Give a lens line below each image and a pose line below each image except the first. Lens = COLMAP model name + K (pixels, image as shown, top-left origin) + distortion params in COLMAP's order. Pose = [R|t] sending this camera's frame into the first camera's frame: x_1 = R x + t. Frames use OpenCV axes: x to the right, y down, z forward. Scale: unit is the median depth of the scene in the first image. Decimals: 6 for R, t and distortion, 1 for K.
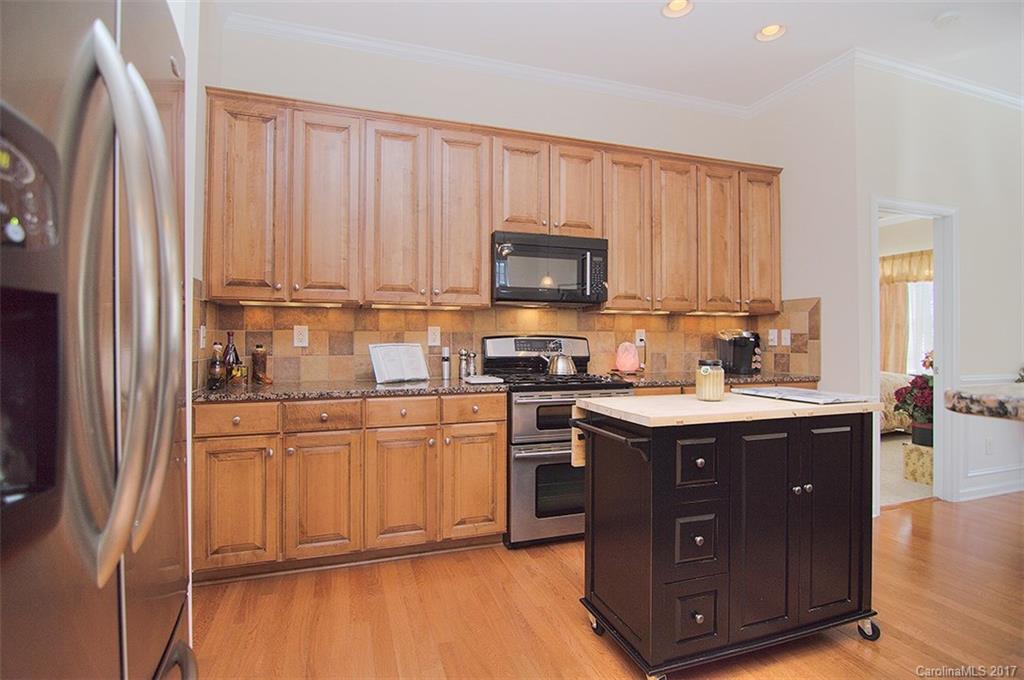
lens RADIAL K [[489.9, 0, 511.4], [0, 489.9, 333.9], [0, 0, 1]] dist [-0.012421, -0.008962]
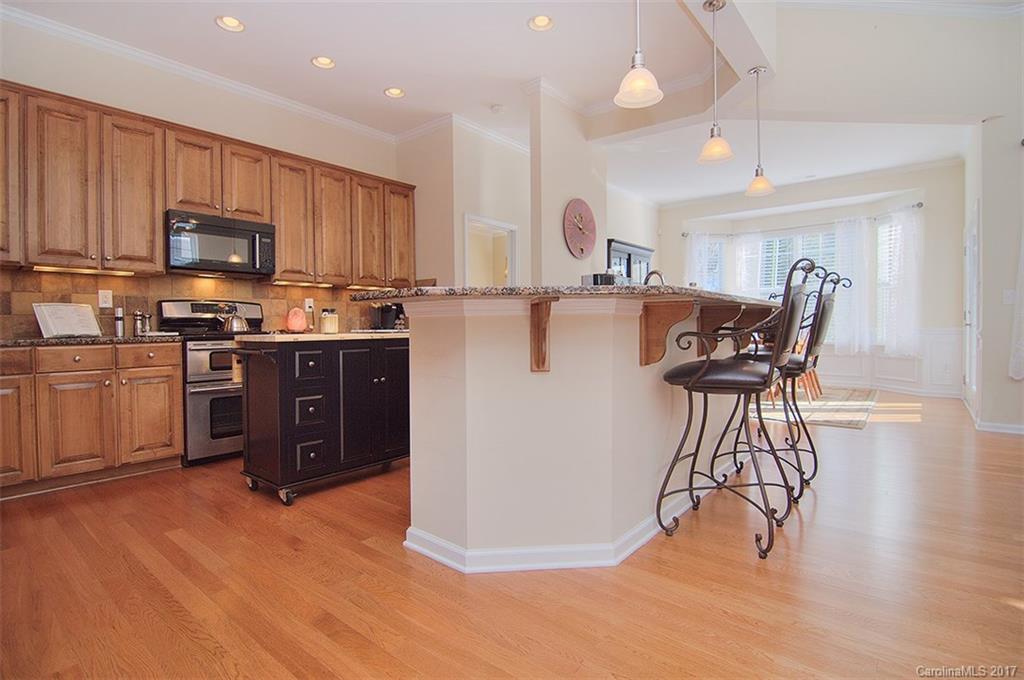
lens RADIAL K [[489.9, 0, 511.4], [0, 489.9, 333.9], [0, 0, 1]] dist [-0.012421, -0.008962]
pose [[0.848415, -0.018054, 0.529023, 0.041402], [0.005441, 0.999663, 0.025389, 0.061953], [-0.529303, -0.018662, 0.848227, -0.418519]]
